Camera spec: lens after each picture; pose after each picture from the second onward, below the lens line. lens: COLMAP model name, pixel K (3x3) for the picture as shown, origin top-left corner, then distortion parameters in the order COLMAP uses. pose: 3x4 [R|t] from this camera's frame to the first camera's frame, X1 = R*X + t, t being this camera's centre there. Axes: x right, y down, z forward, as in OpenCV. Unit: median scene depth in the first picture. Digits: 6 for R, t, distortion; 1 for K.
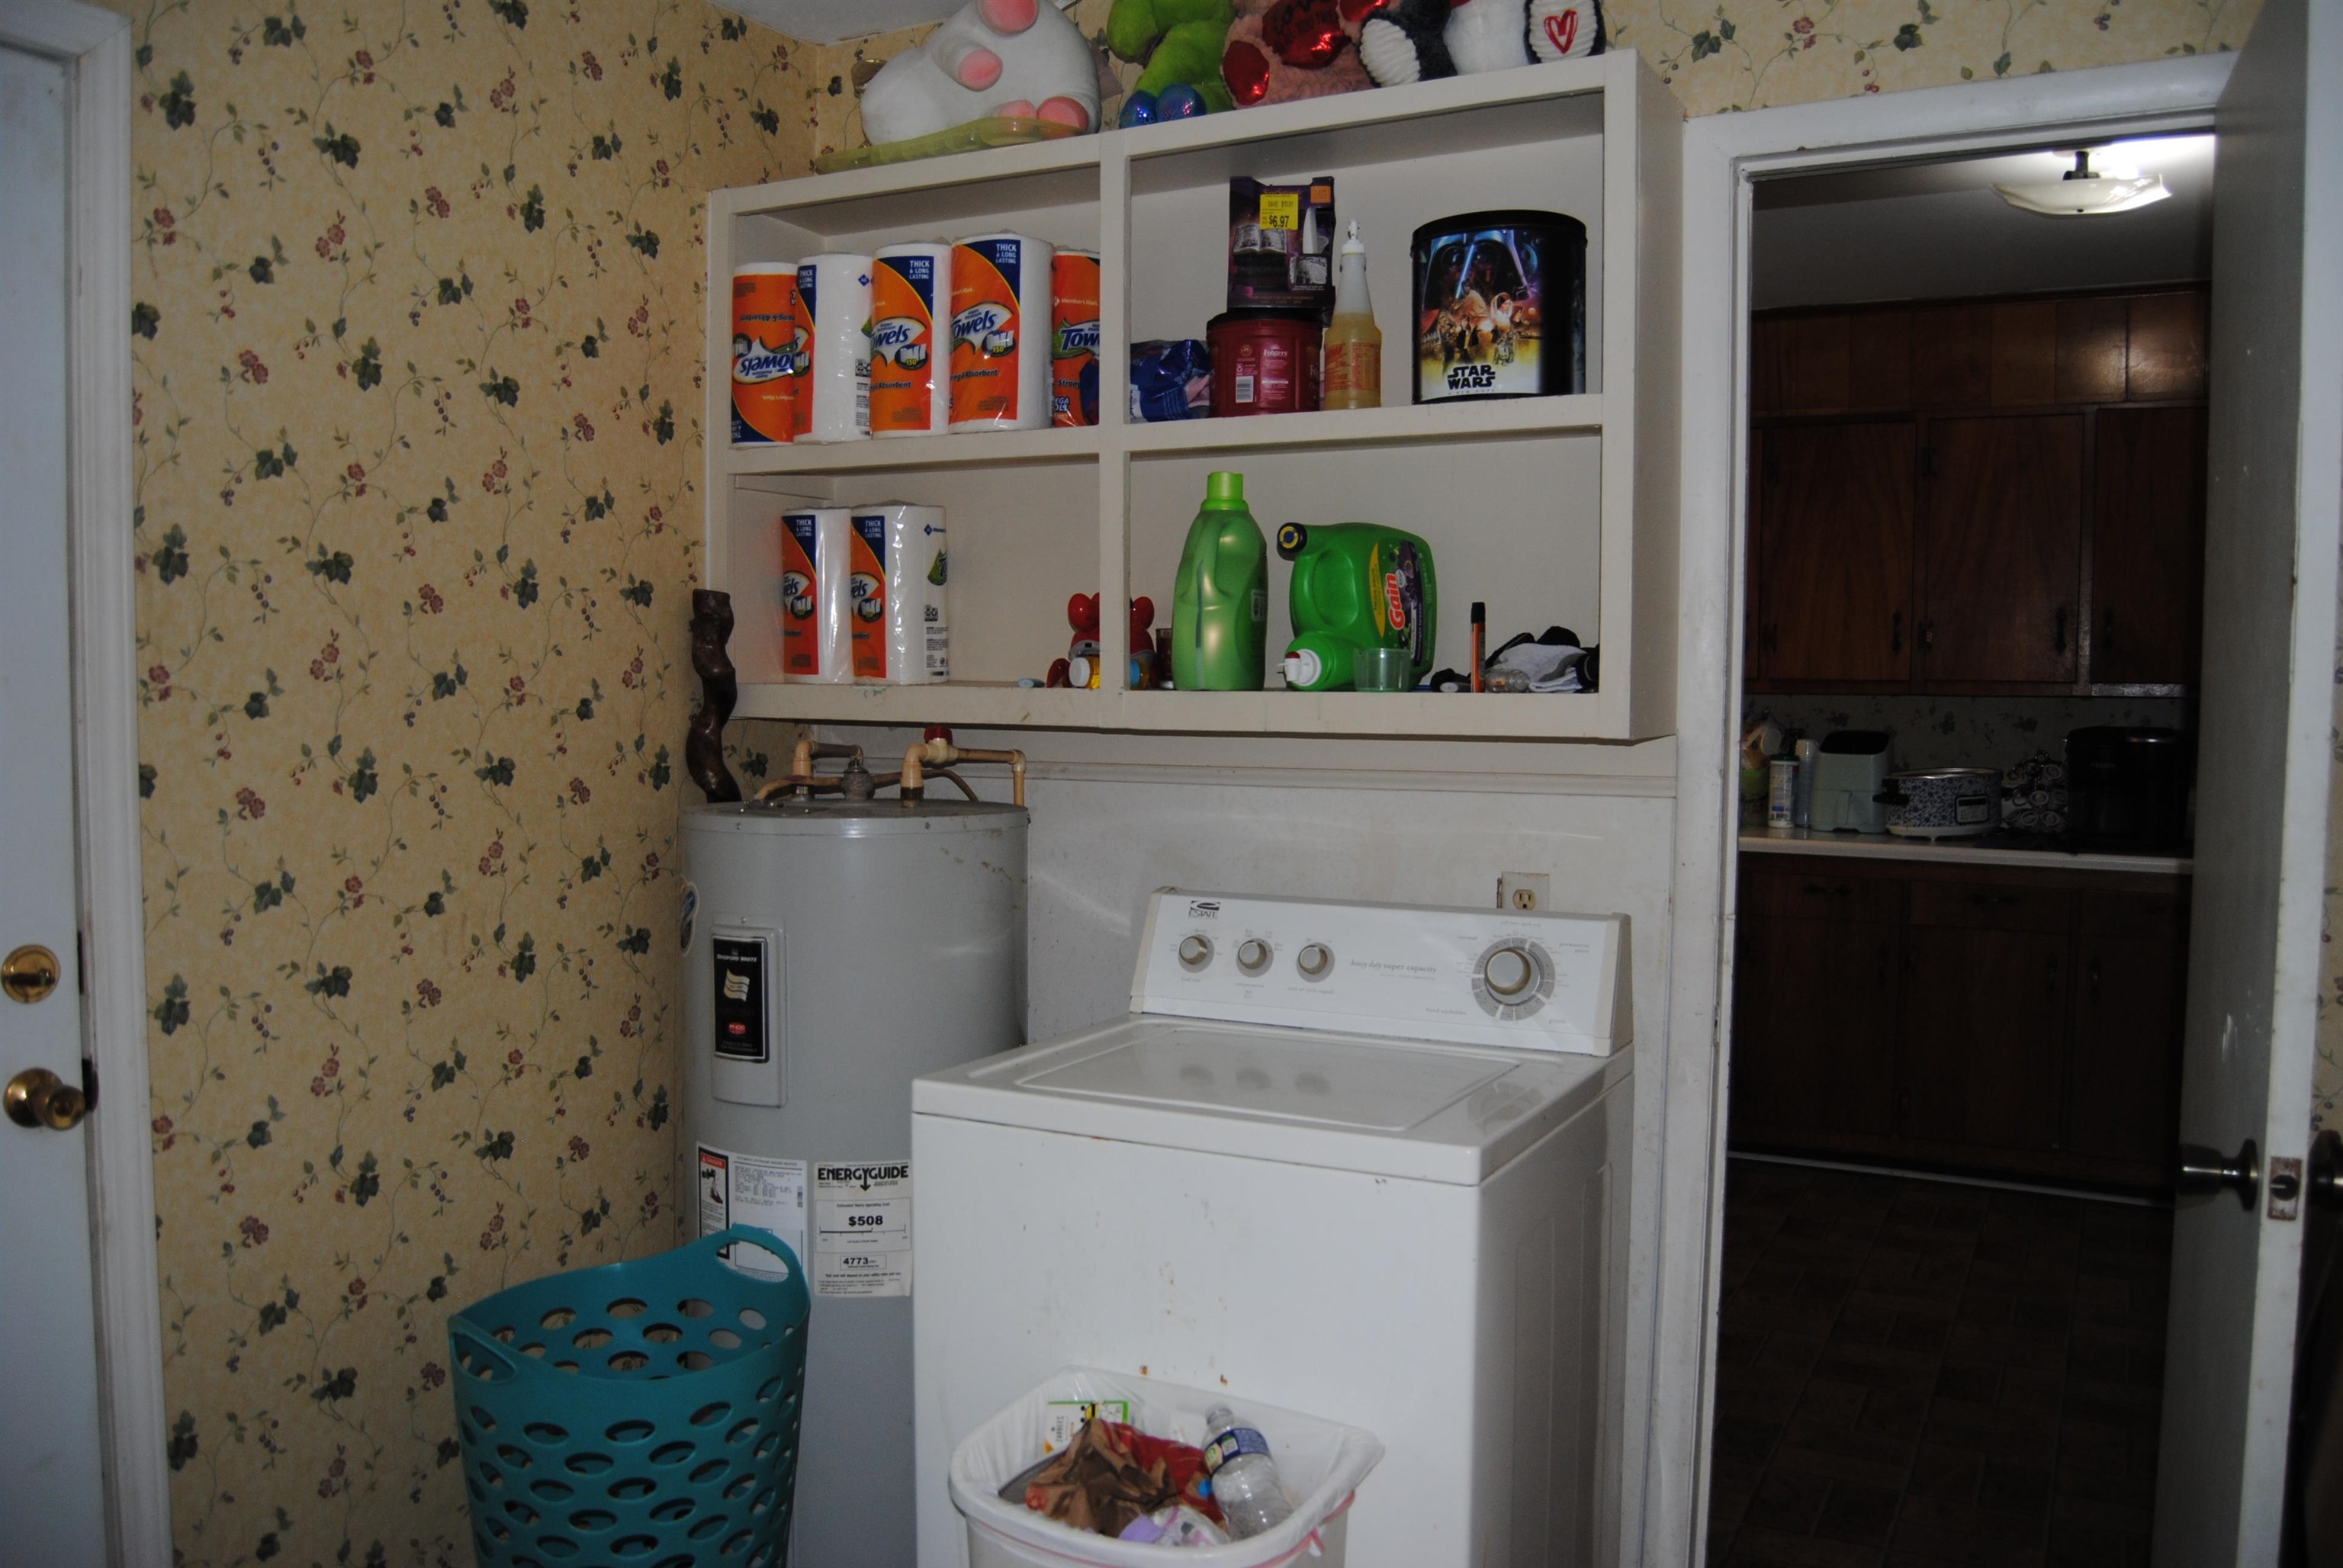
lens RADIAL K [[1824.6, 0, 1163.2], [0, 1824.6, 792.1], [0, 0, 1]] dist [-0.099674, 0.040151]
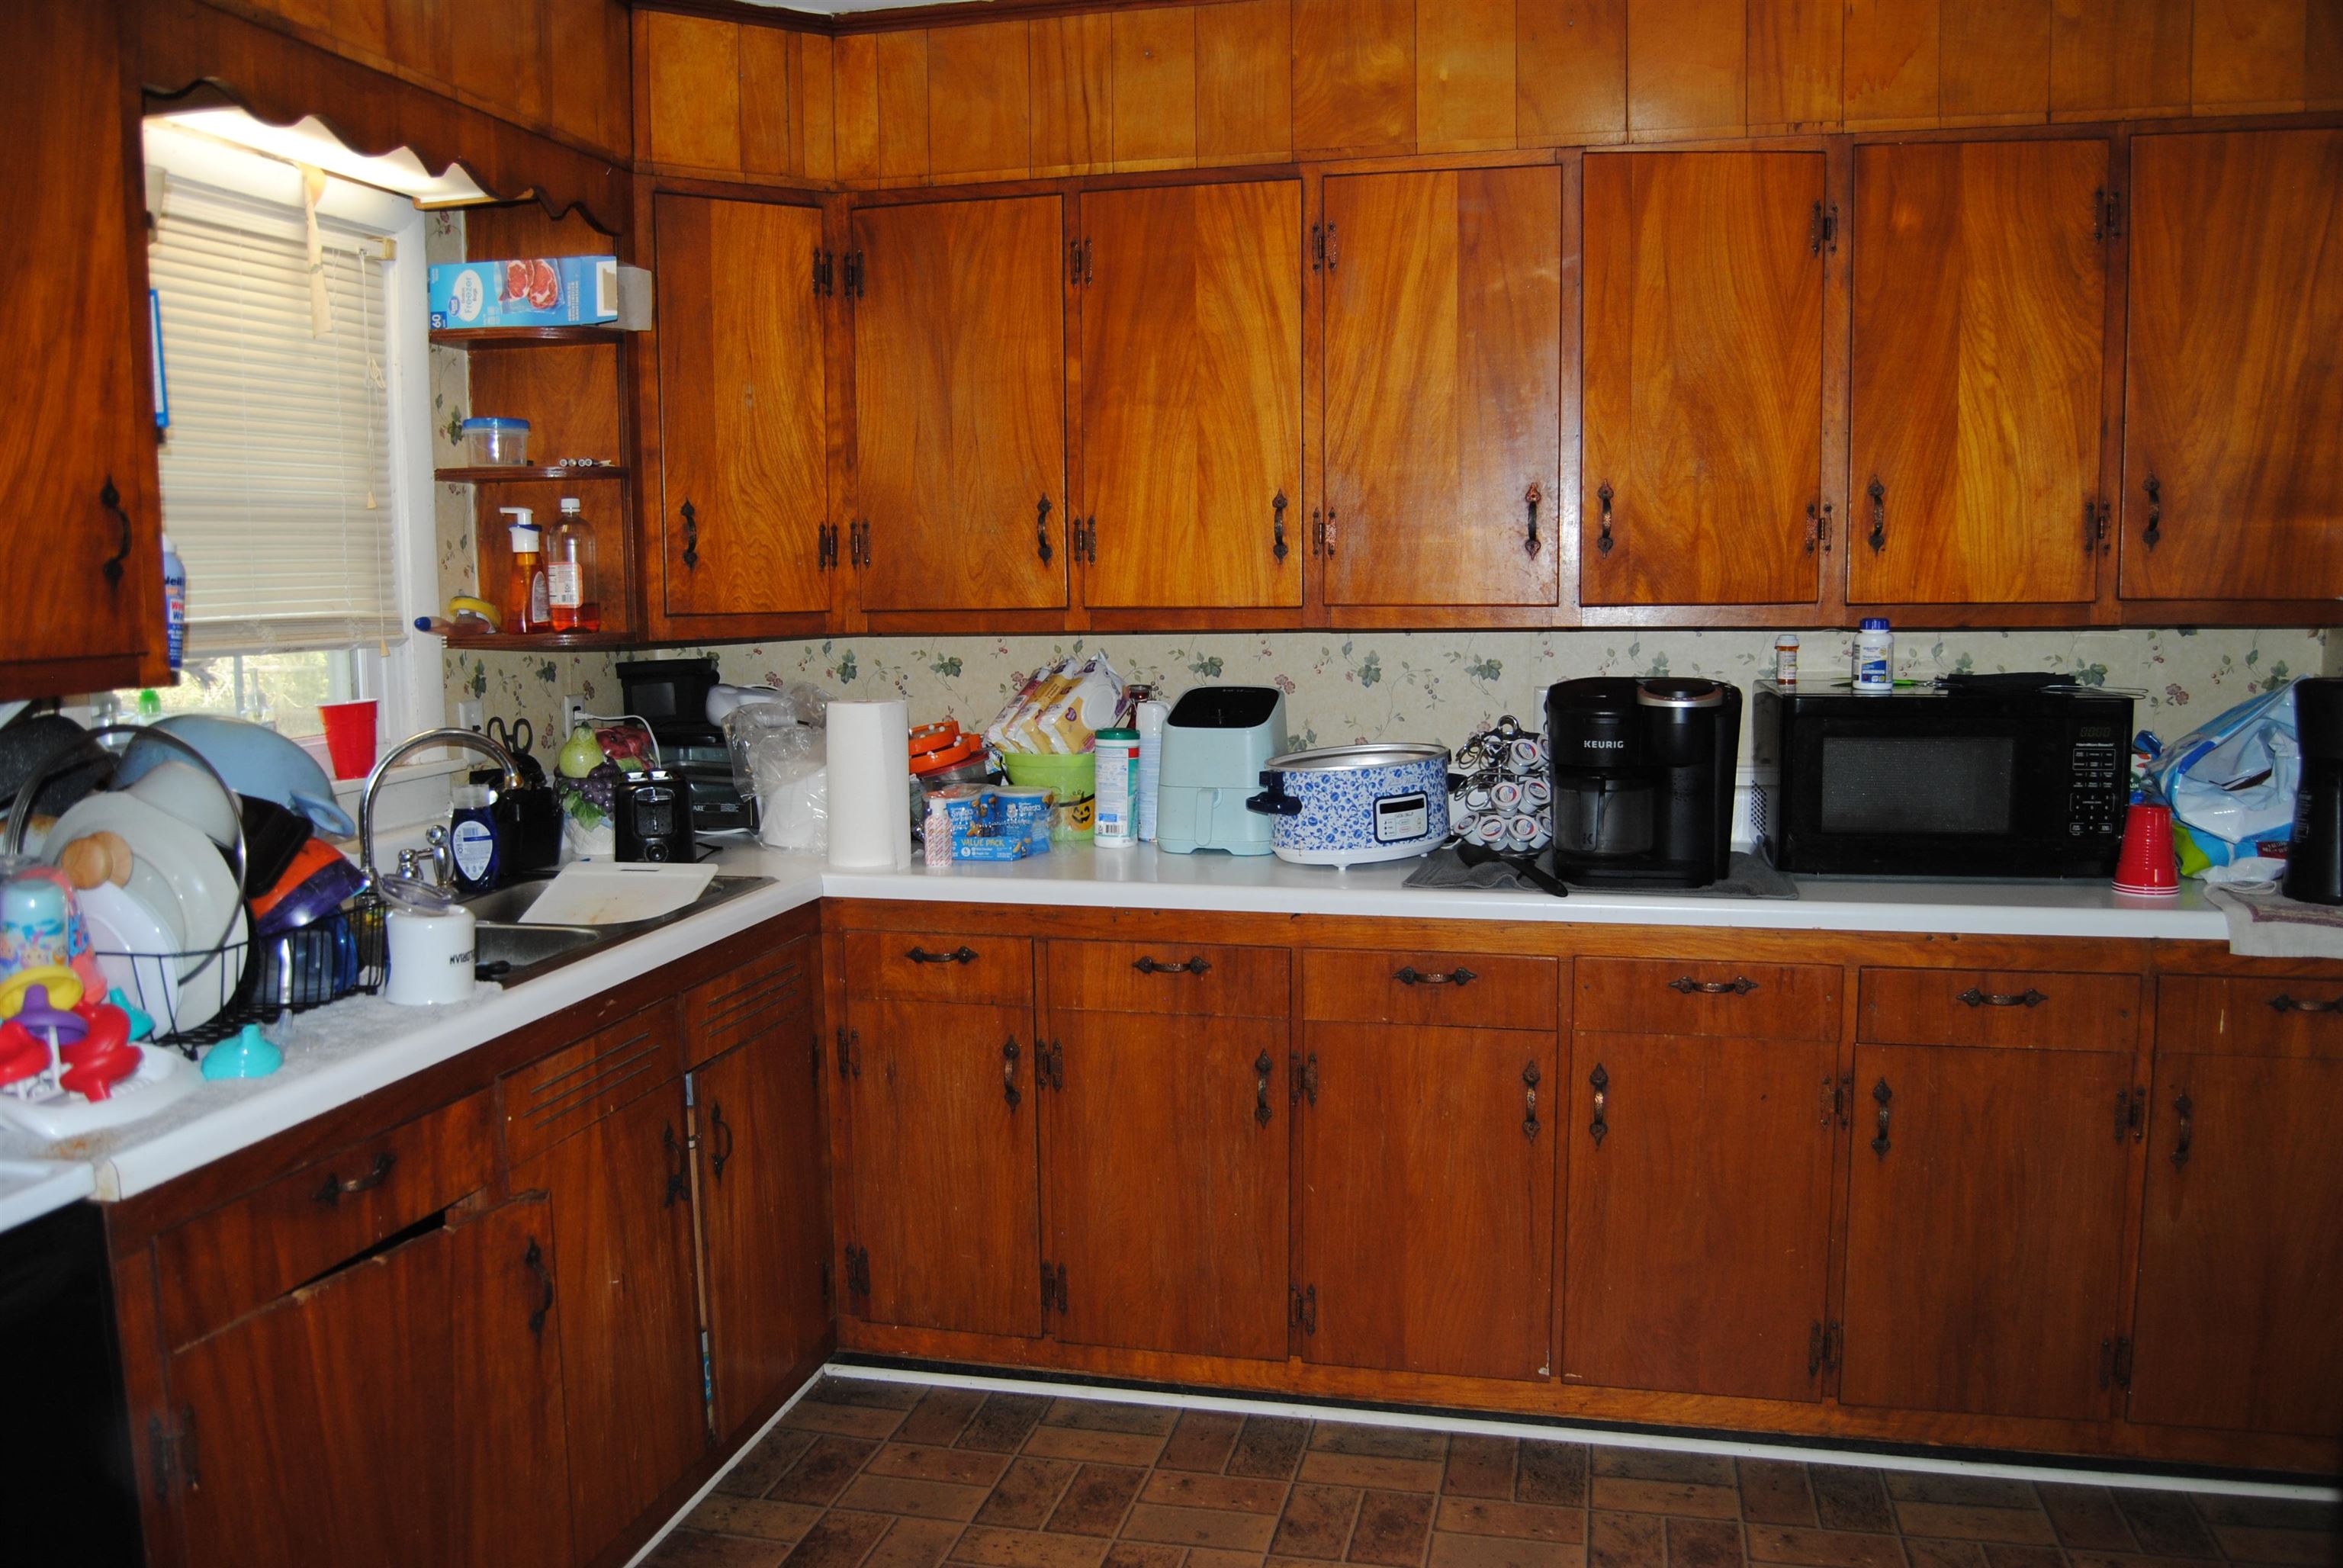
lens RADIAL K [[1824.6, 0, 1177.9], [0, 1824.6, 788.5], [0, 0, 1]] dist [-0.099674, 0.040151]
pose [[0.963891, -0.043897, 0.262654, 0.212259], [0.032644, 0.998359, 0.047058, -0.031301], [-0.264288, -0.036785, 0.963742, 0.416074]]
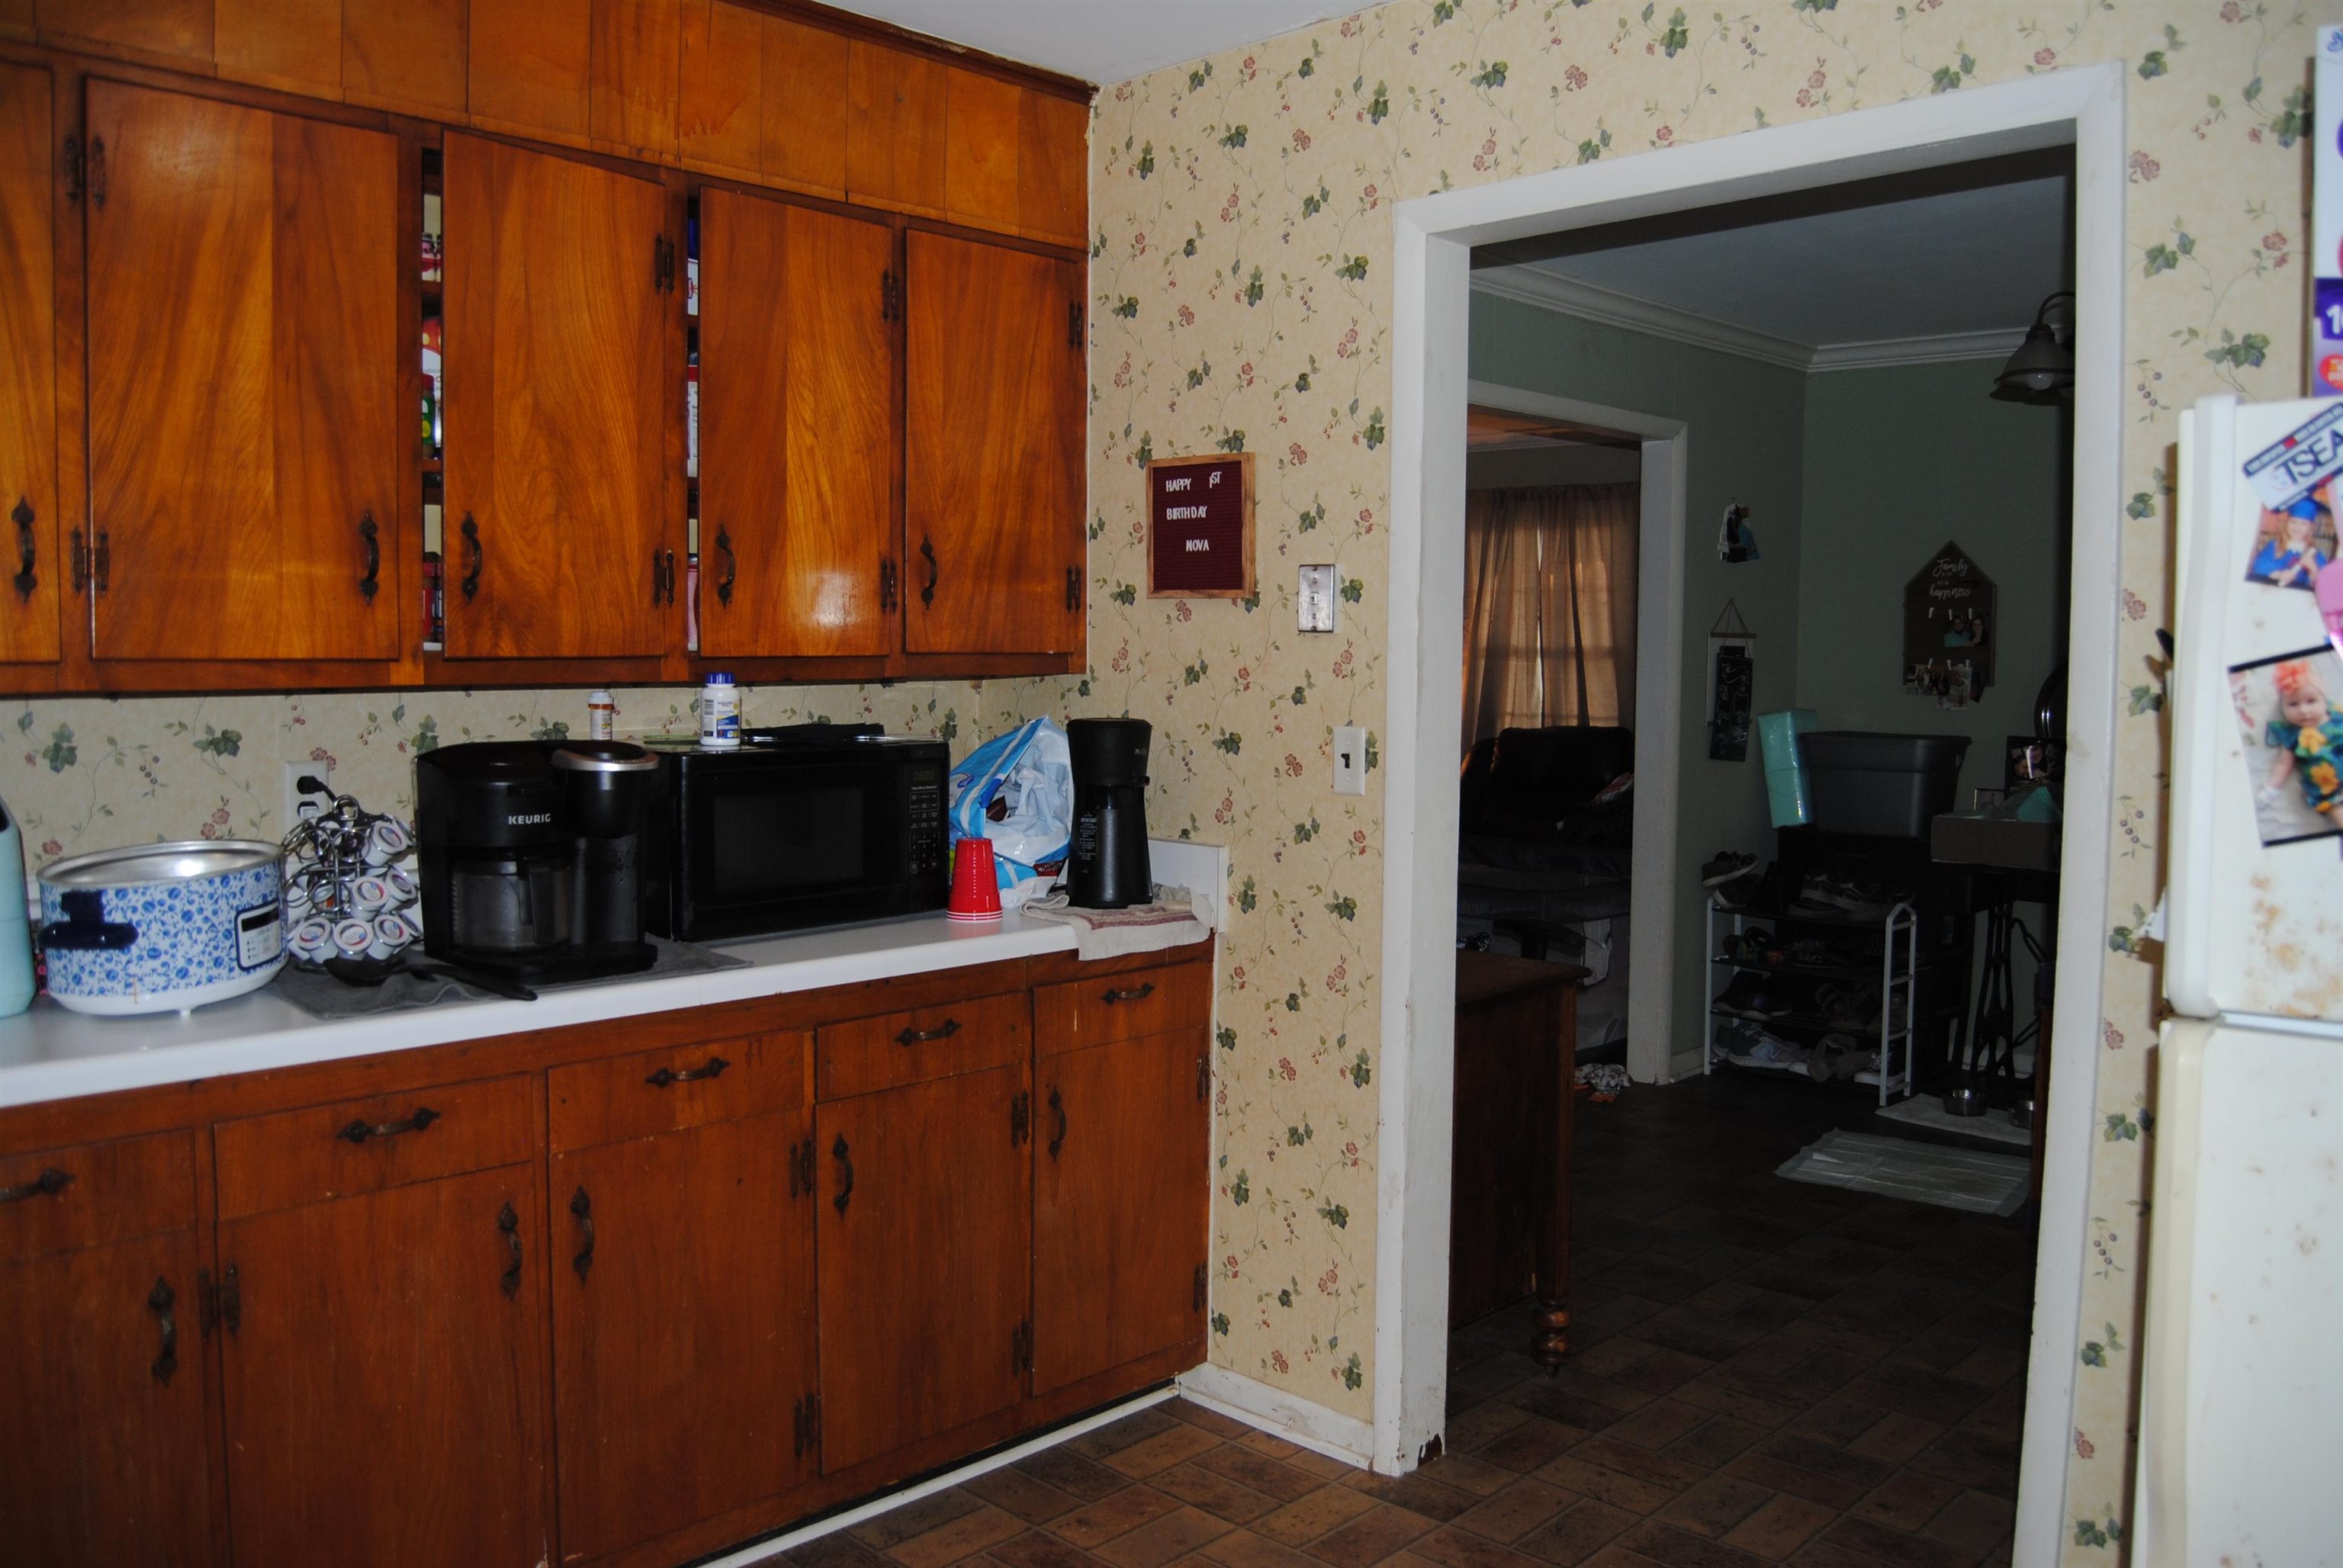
lens RADIAL K [[1824.6, 0, 1161.6], [0, 1824.6, 788.0], [0, 0, 1]] dist [-0.099674, 0.040151]
pose [[0.271454, -0.075968, 0.959448, 0.070906], [0.060860, 0.996240, 0.061662, -0.042081], [-0.960525, 0.041654, 0.275057, 0.631758]]
